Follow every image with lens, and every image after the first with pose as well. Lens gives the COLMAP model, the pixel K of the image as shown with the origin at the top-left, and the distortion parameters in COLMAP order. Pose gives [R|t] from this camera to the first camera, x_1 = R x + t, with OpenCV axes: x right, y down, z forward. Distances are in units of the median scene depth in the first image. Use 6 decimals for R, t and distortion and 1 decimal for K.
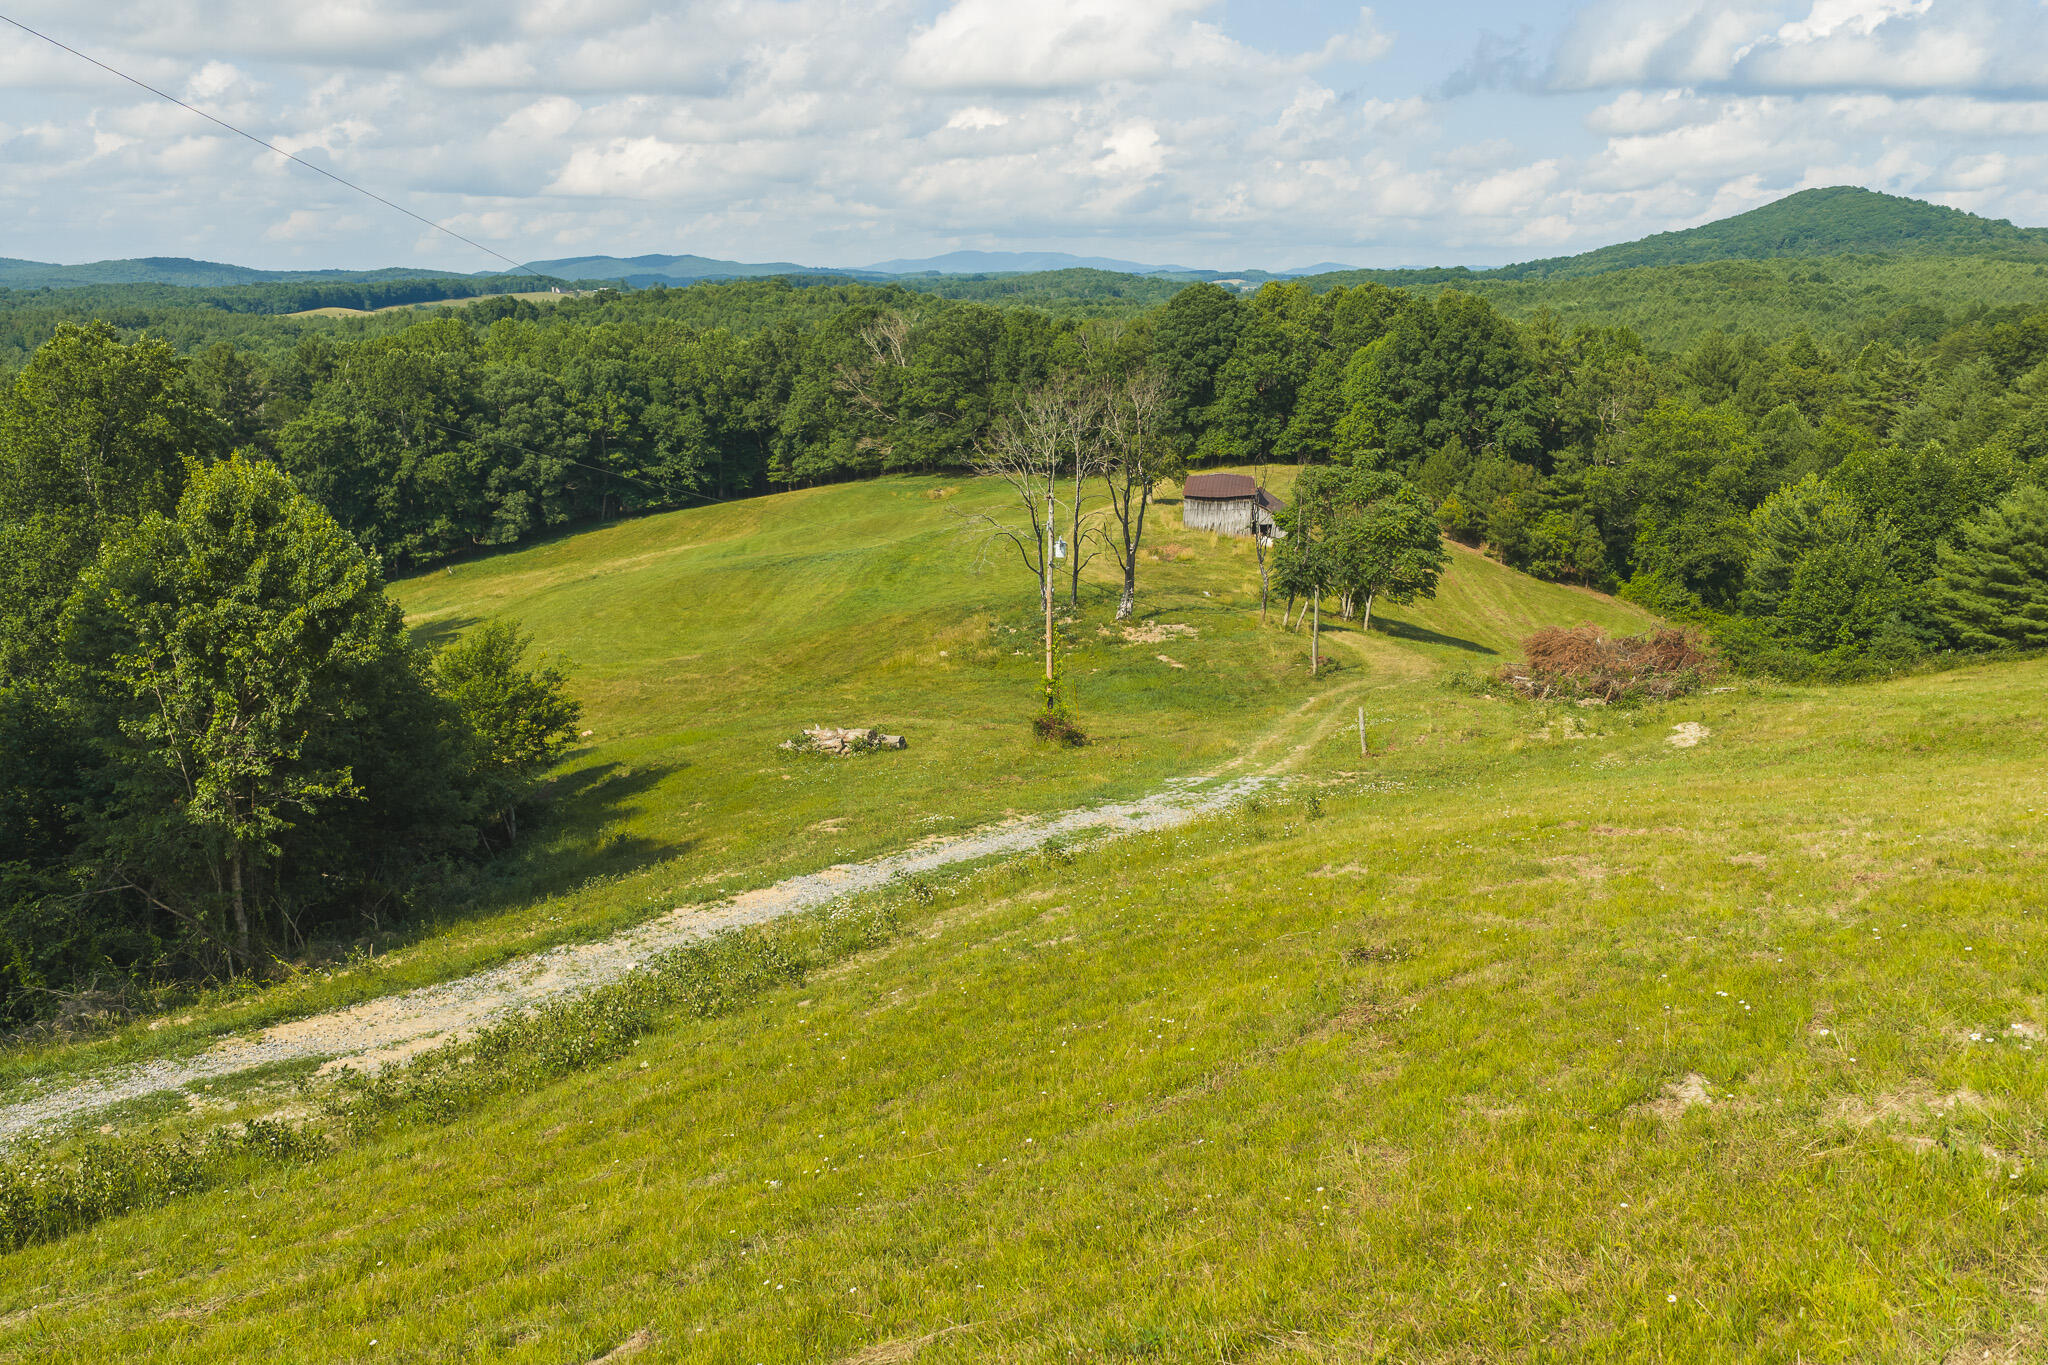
lens RADIAL K [[1677.0, 0, 1060.5], [0, 1677.0, 702.9], [0, 0, 1]] dist [0.029450, -0.045798]
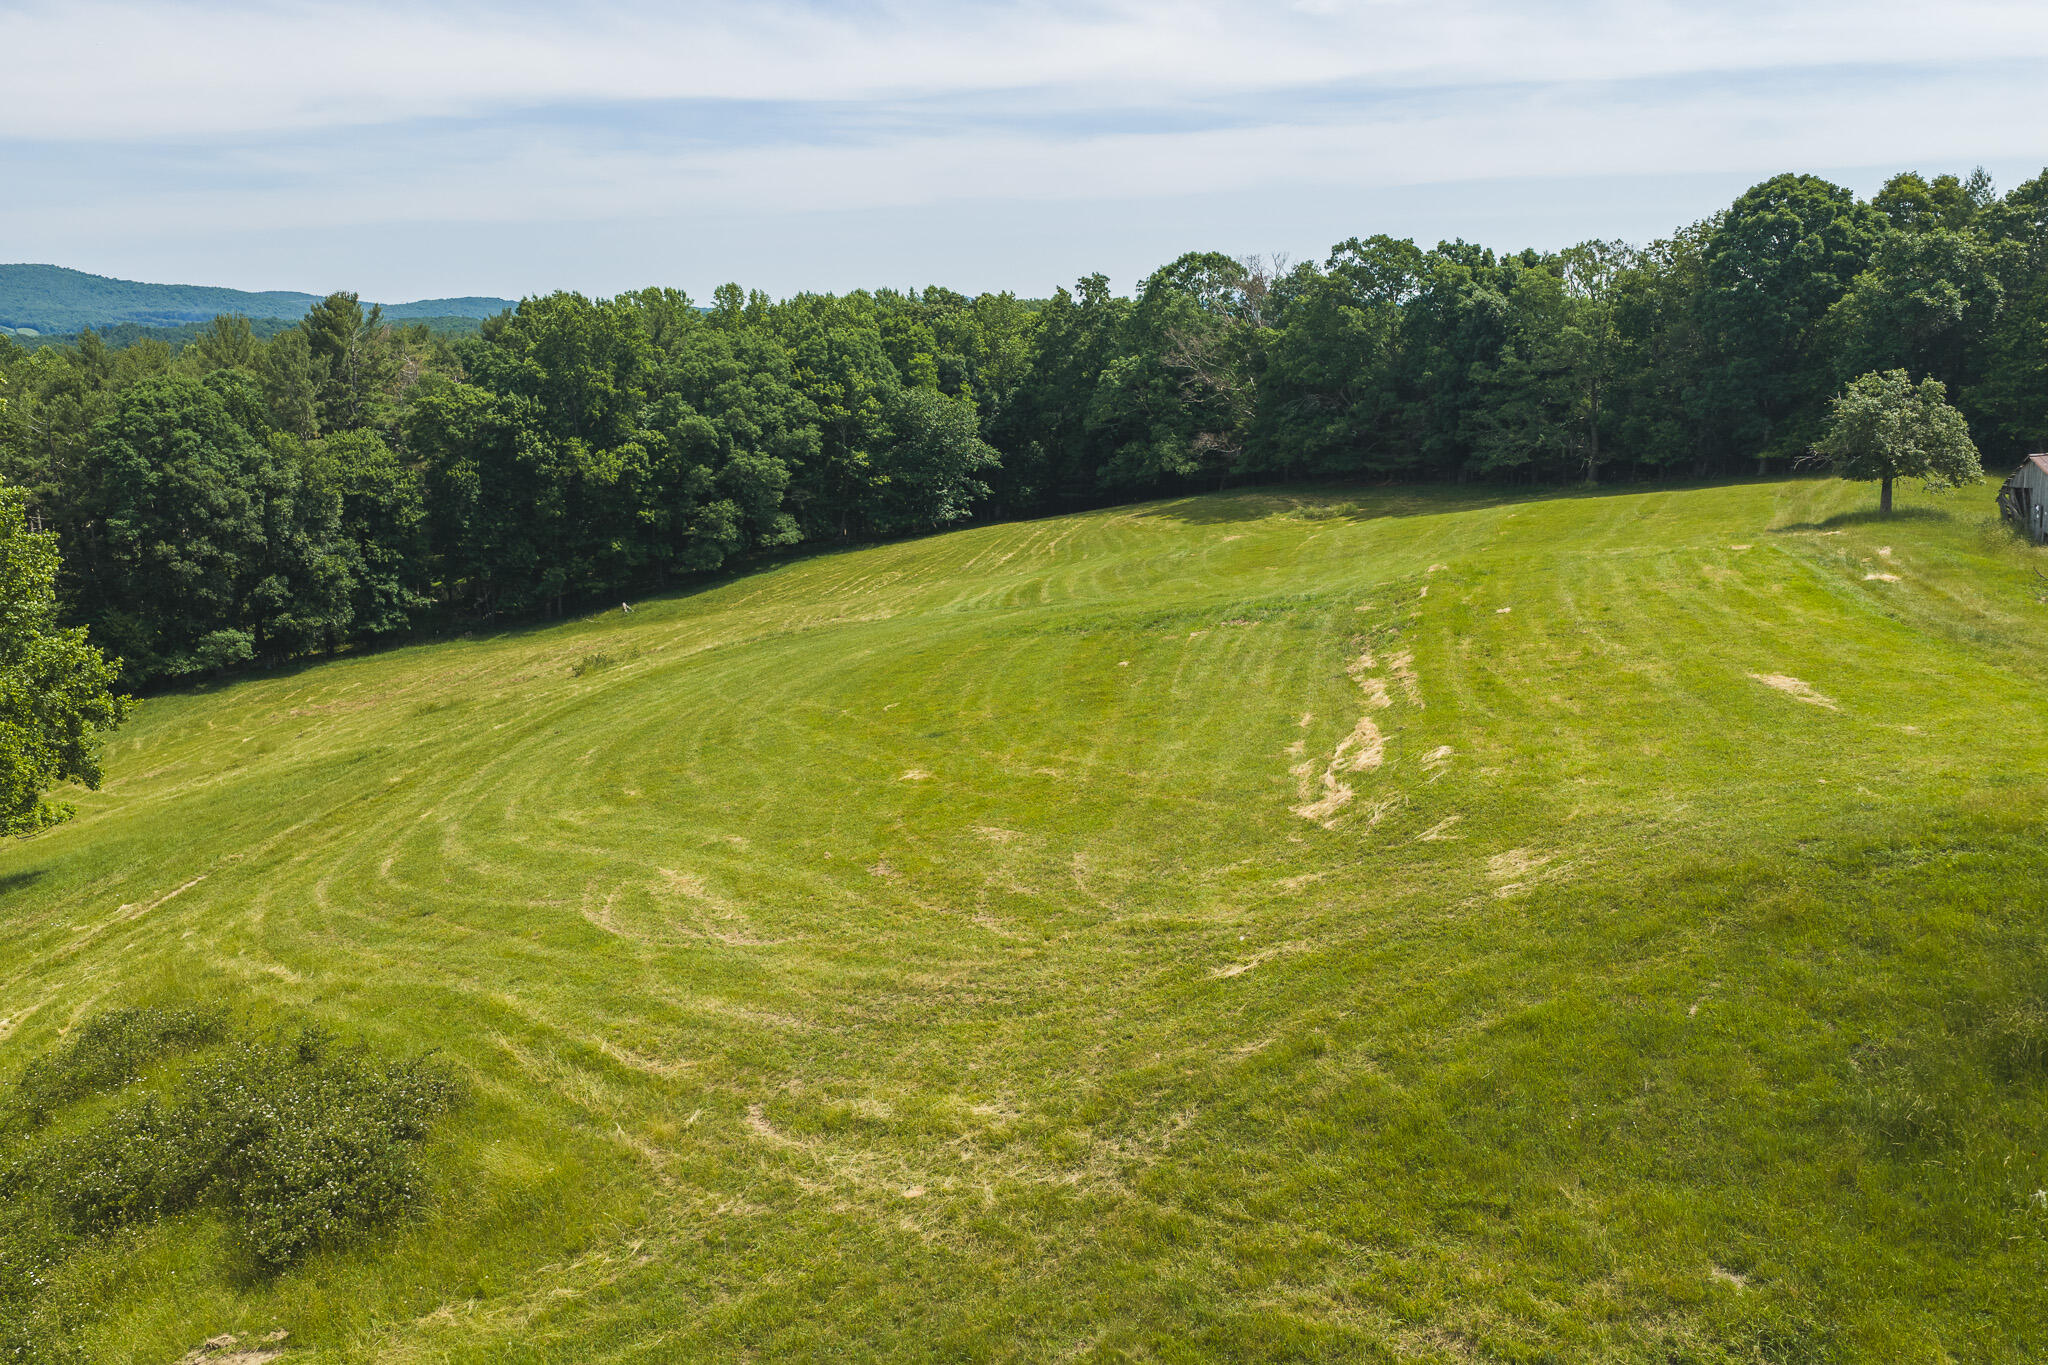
lens RADIAL K [[1677.0, 0, 1040.9], [0, 1677.0, 677.7], [0, 0, 1]] dist [0.029450, -0.045798]
pose [[0.986006, 0.032602, -0.163488, -0.066470], [-0.038588, 0.998691, -0.033571, -0.030132], [0.162180, 0.039410, 0.985974, 0.304325]]
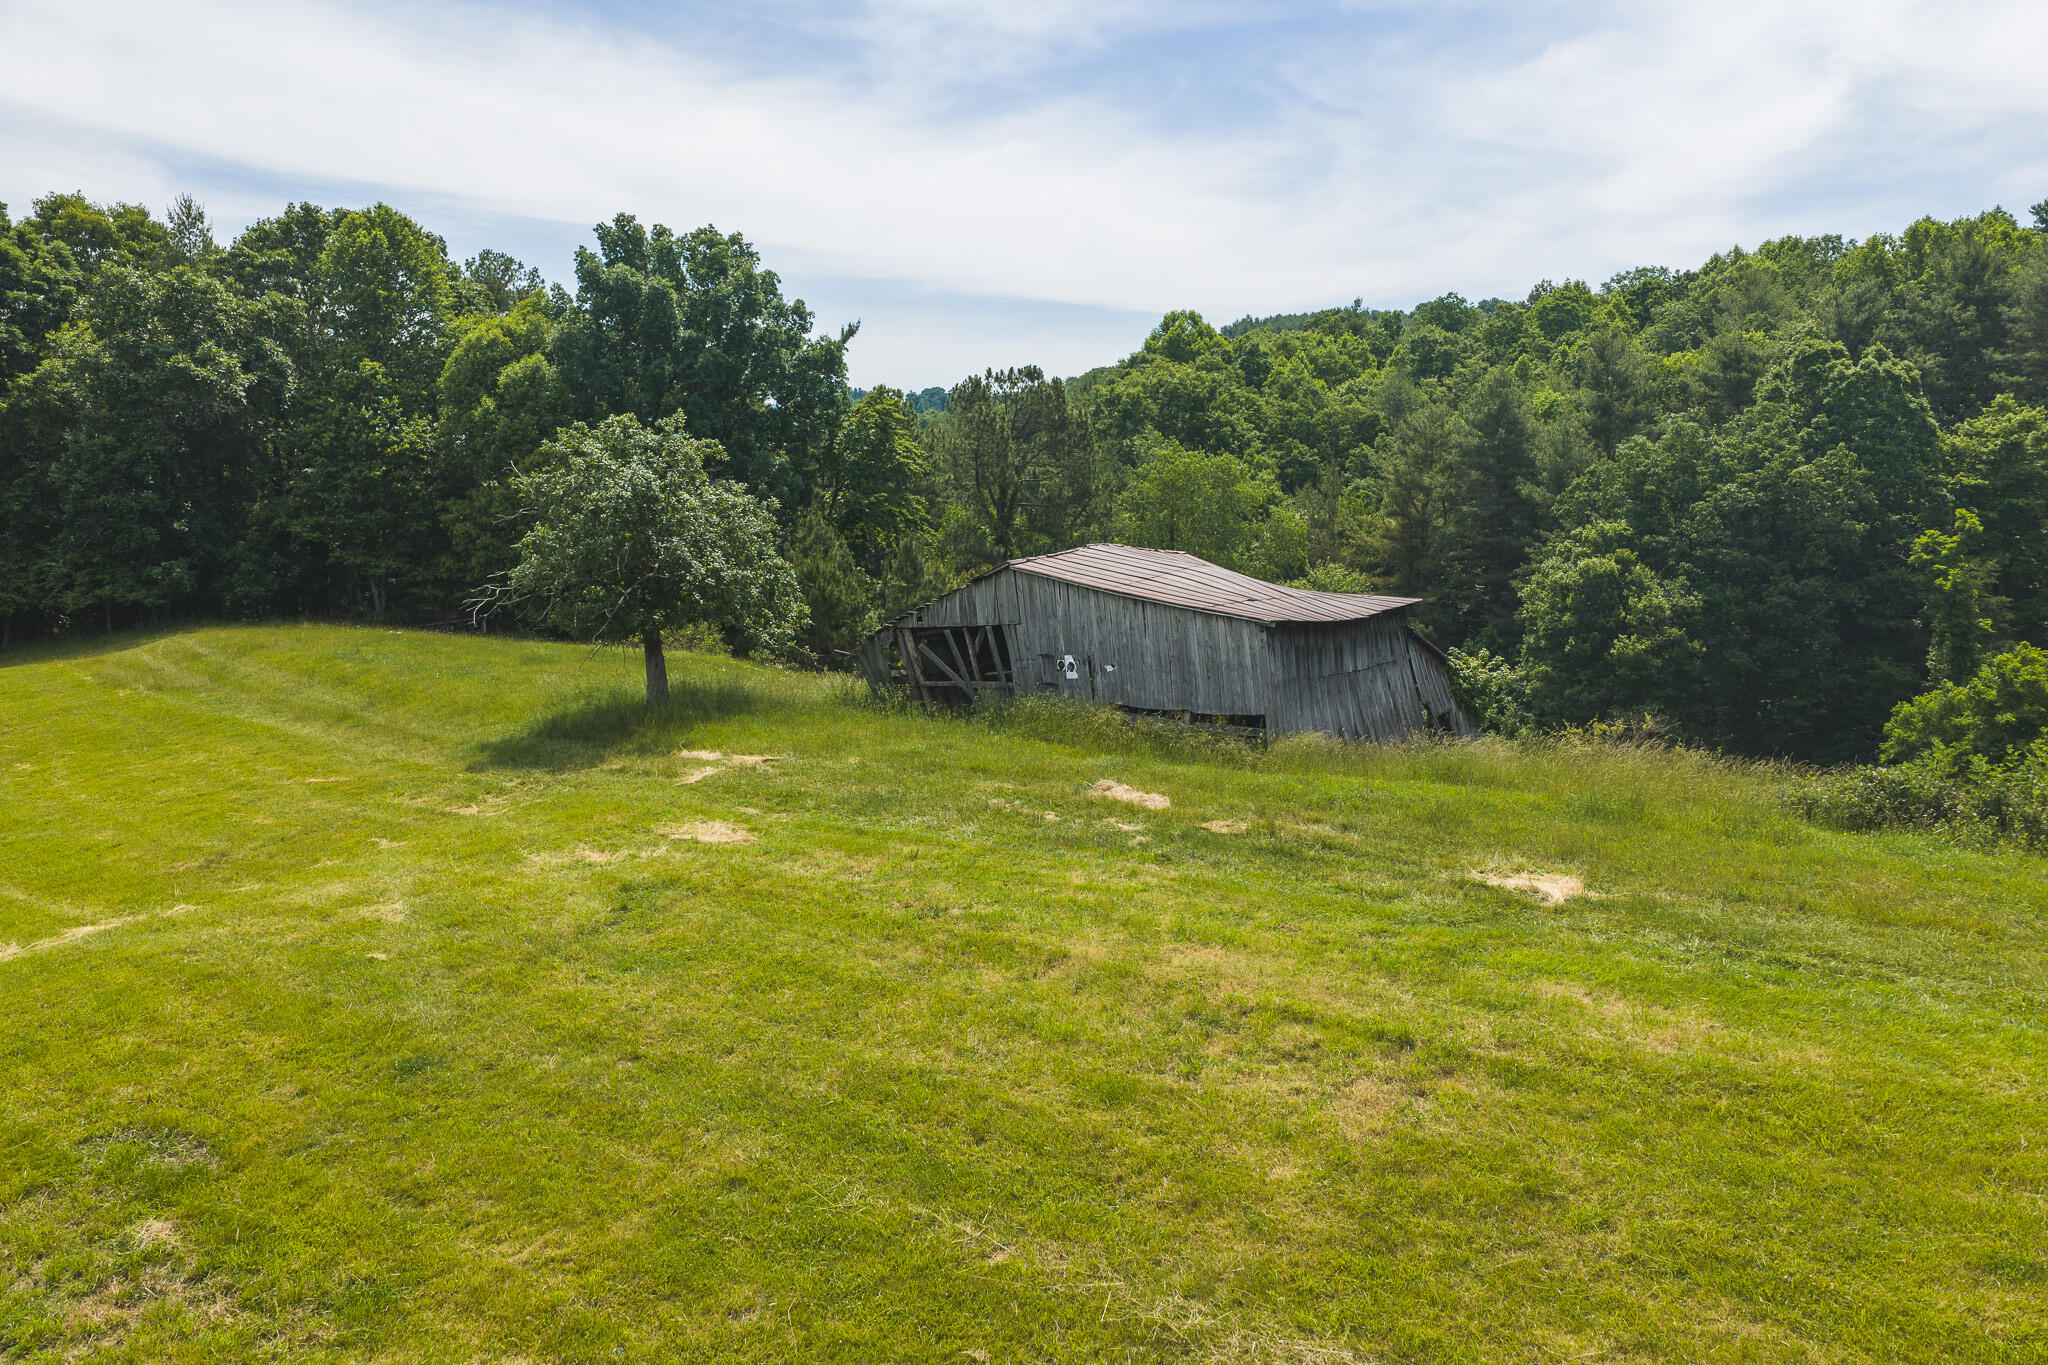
lens RADIAL K [[1677.0, 0, 1033.6], [0, 1677.0, 673.0], [0, 0, 1]] dist [0.029450, -0.045798]
pose [[0.580025, -0.088017, 0.809829, -0.067795], [0.194351, 0.980389, -0.032646, -0.066833], [-0.791074, 0.176326, 0.585756, 0.512124]]
